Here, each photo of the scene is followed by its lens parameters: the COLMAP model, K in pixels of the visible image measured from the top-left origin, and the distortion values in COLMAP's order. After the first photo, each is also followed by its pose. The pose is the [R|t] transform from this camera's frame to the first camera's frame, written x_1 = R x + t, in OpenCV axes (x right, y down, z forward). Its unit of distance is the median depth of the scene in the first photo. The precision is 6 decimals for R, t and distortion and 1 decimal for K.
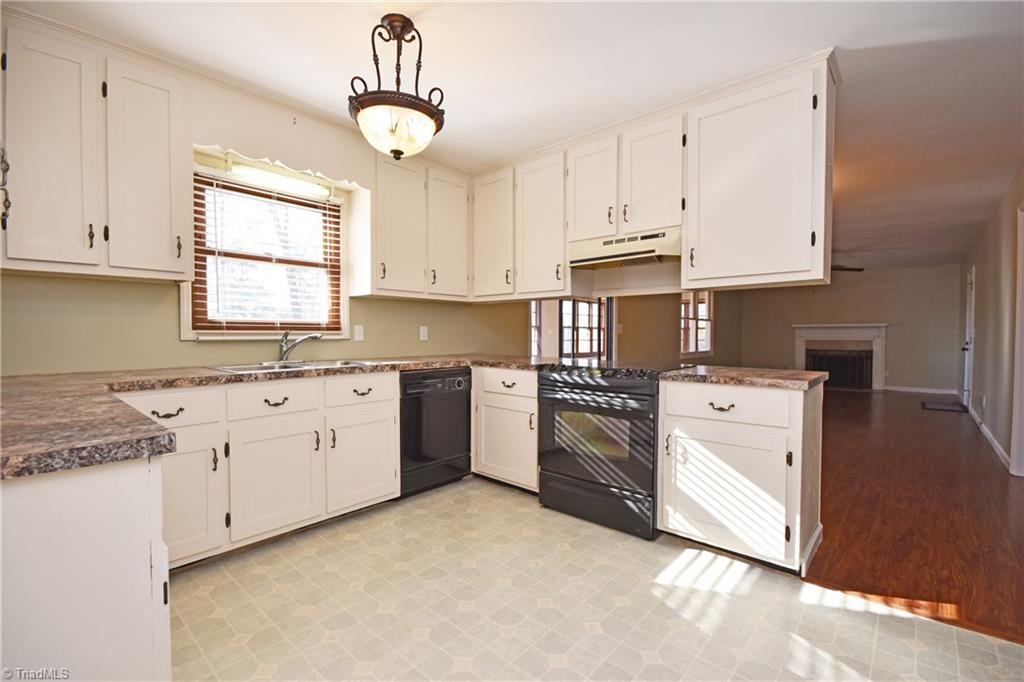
lens RADIAL K [[444.6, 0, 509.3], [0, 444.6, 344.0], [0, 0, 1]] dist [0.023348, -0.025946]
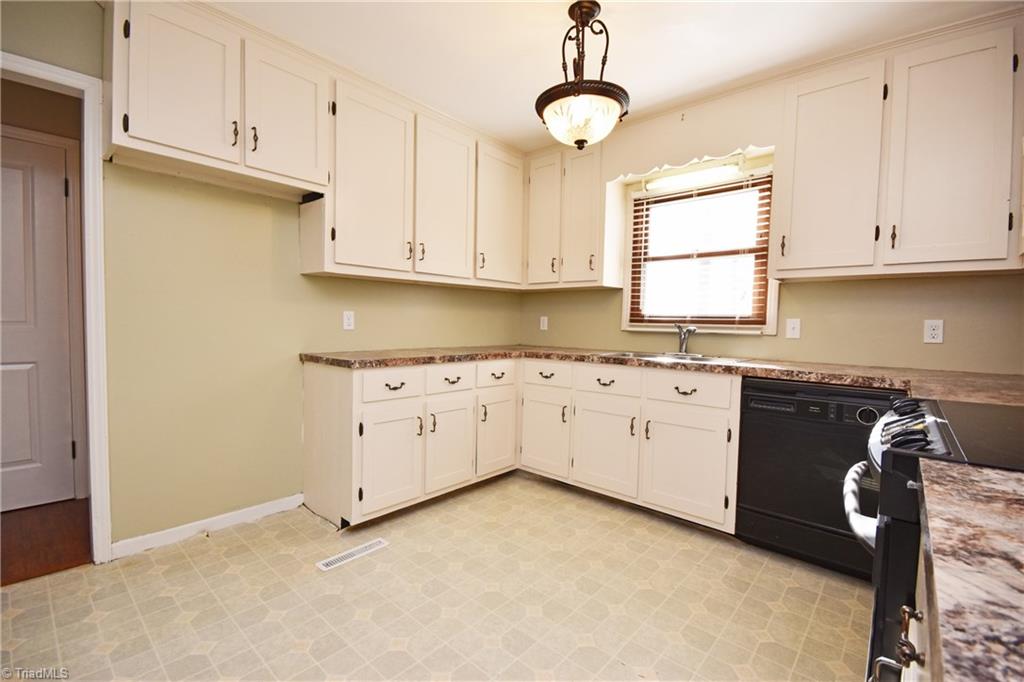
lens RADIAL K [[444.6, 0, 509.3], [0, 444.6, 344.0], [0, 0, 1]] dist [0.023348, -0.025946]
pose [[0.003580, 0.047148, -0.998882, 0.563393], [-0.044791, 0.997893, 0.046941, -0.014229], [0.998990, 0.044573, 0.005685, 0.628800]]
